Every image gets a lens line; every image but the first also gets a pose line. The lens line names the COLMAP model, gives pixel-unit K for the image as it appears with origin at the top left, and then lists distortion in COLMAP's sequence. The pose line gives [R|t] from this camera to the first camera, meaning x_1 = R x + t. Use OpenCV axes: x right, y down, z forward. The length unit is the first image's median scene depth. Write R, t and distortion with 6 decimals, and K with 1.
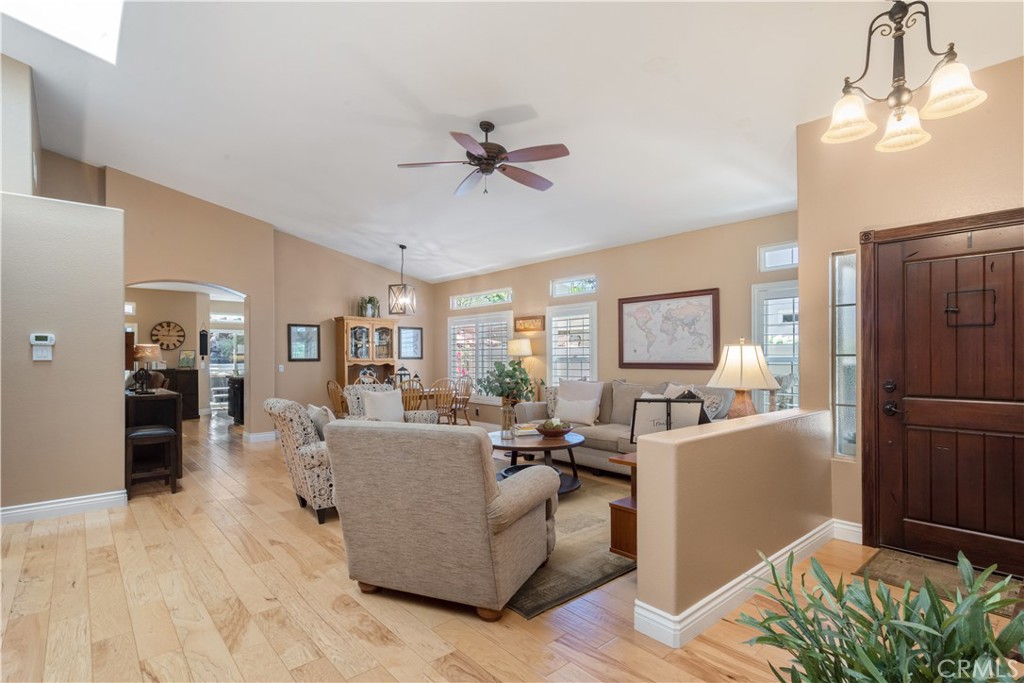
lens RADIAL K [[500.4, 0, 510.7], [0, 500.4, 354.8], [0, 0, 1]] dist [0.000915, 0.000617]
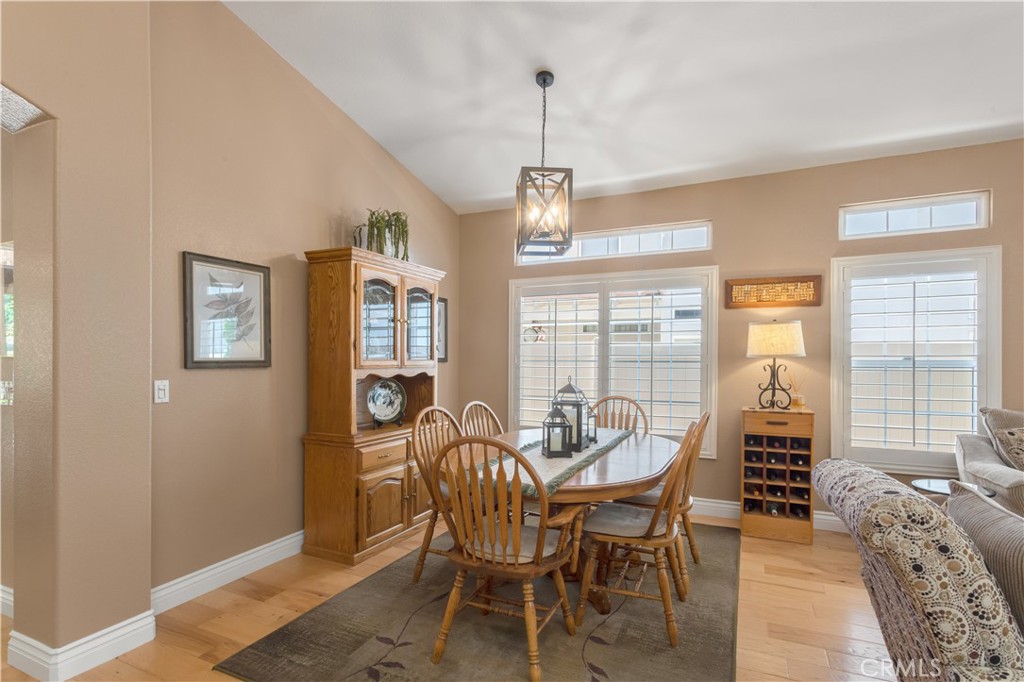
lens RADIAL K [[500.4, 0, 511.8], [0, 500.4, 361.8], [0, 0, 1]] dist [-0.000844, -0.000269]
pose [[0.913010, 0.003497, 0.407922, -0.455544], [-0.007128, 0.999947, 0.007382, 0.006013], [-0.407875, -0.009648, 0.912987, 0.736879]]
